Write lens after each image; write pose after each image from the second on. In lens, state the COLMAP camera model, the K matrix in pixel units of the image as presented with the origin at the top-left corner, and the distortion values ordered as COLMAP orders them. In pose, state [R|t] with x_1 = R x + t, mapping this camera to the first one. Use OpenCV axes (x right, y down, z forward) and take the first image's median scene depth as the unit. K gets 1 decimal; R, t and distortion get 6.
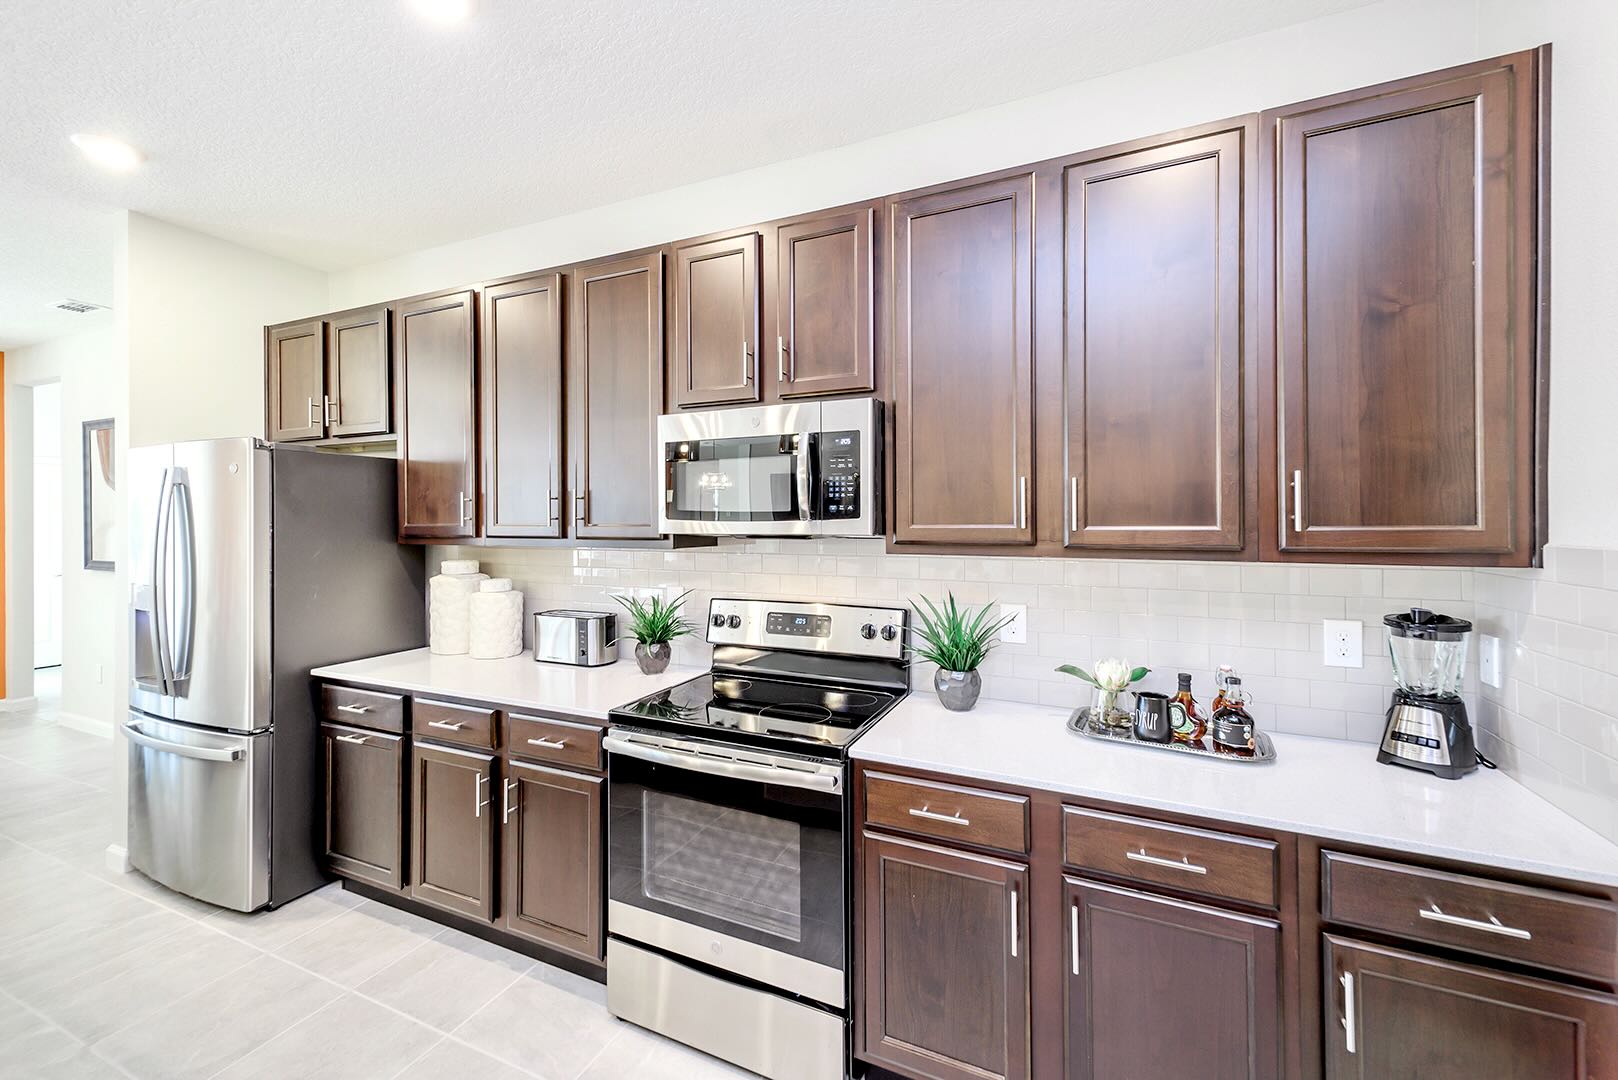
lens RADIAL K [[649.3, 0, 805.8], [0, 649.3, 528.1], [0, 0, 1]] dist [-0.000314, -0.000030]
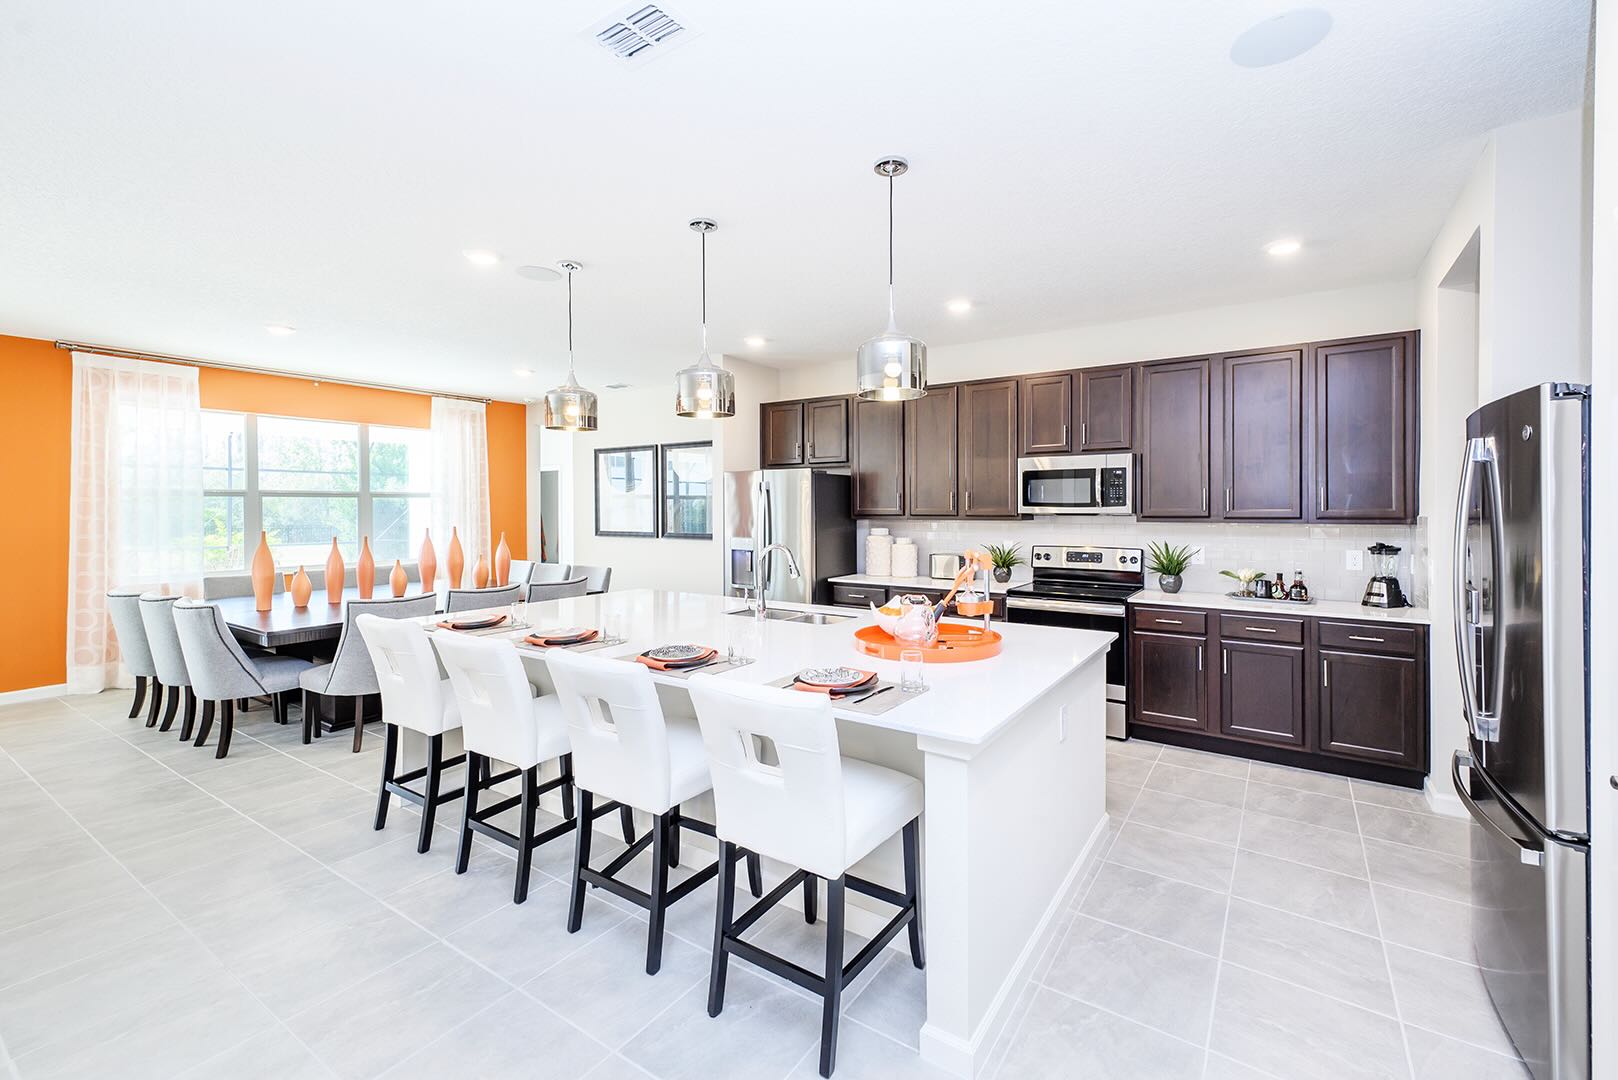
lens RADIAL K [[681.6, 0, 809.4], [0, 681.6, 518.2], [0, 0, 1]] dist [0.000718, 0.000096]
pose [[0.983414, 0.003399, -0.181341, -0.572383], [-0.003050, 0.999993, 0.002204, 0.025895], [0.181347, -0.001614, 0.983418, -1.548954]]
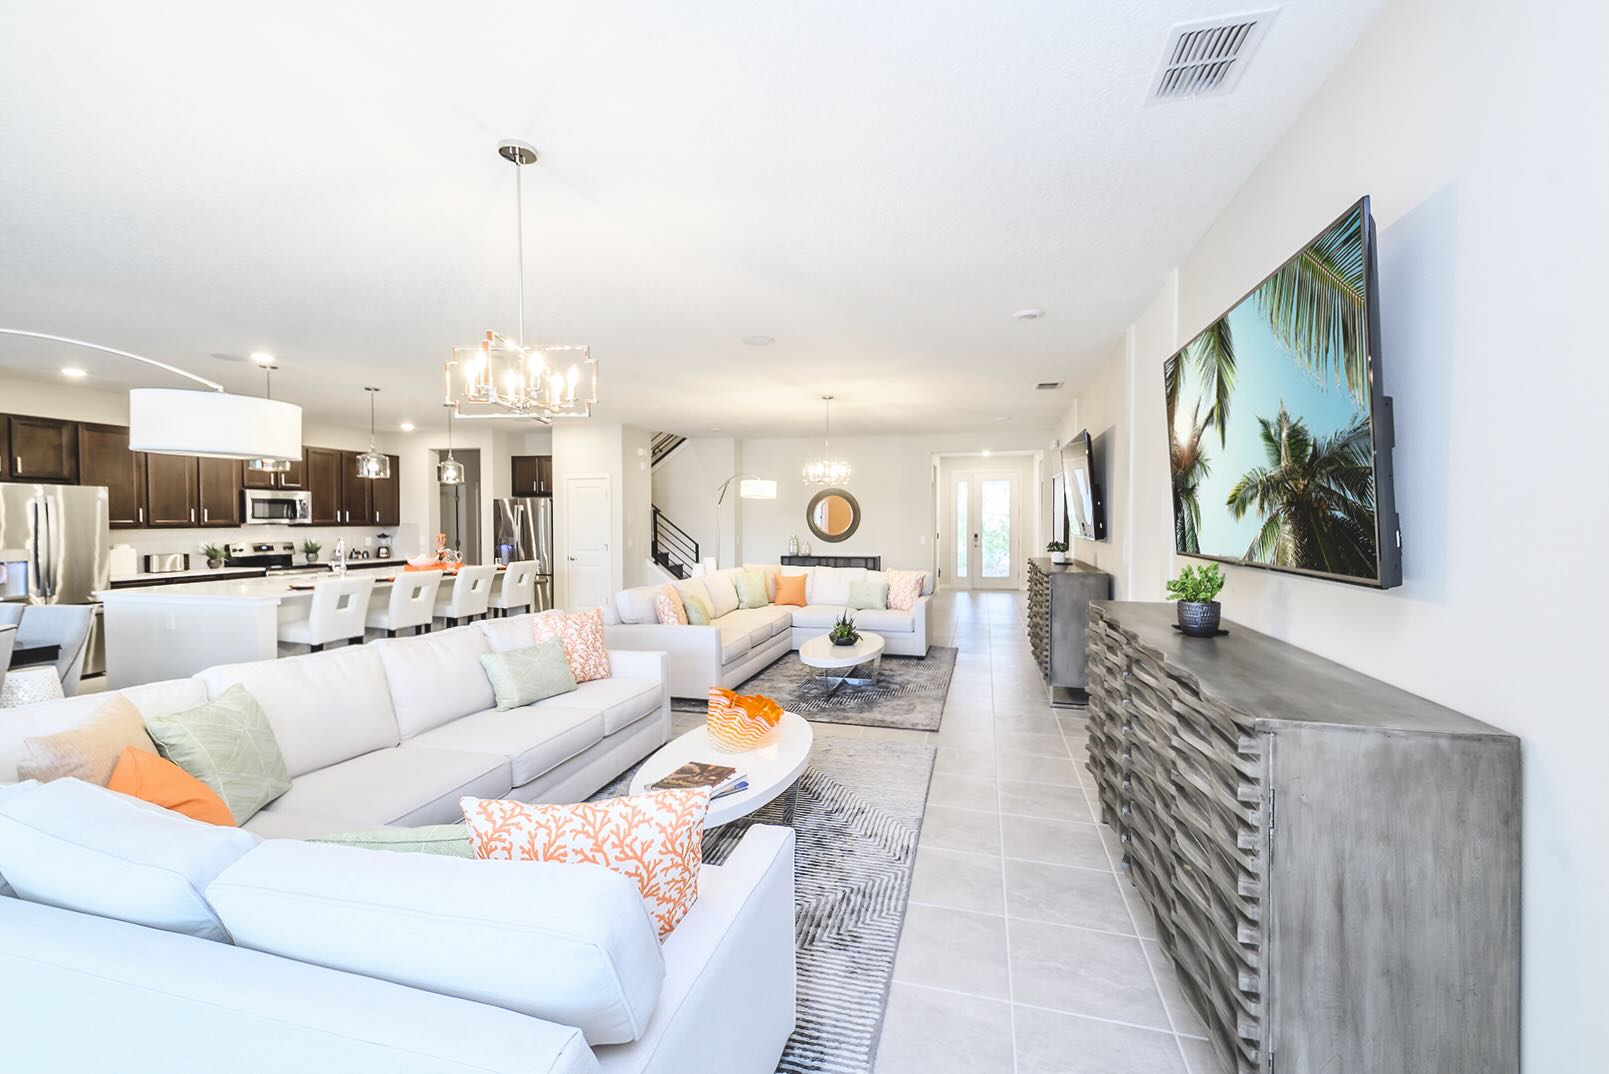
lens RADIAL K [[677.9, 0, 804.9], [0, 677.9, 515.3], [0, 0, 1]] dist [0.000718, 0.000096]
pose [[-0.172492, 0.004021, 0.985003, -4.995412], [0.005119, 0.999982, -0.003185, -0.009024], [-0.984998, 0.004492, -0.172509, -1.529266]]
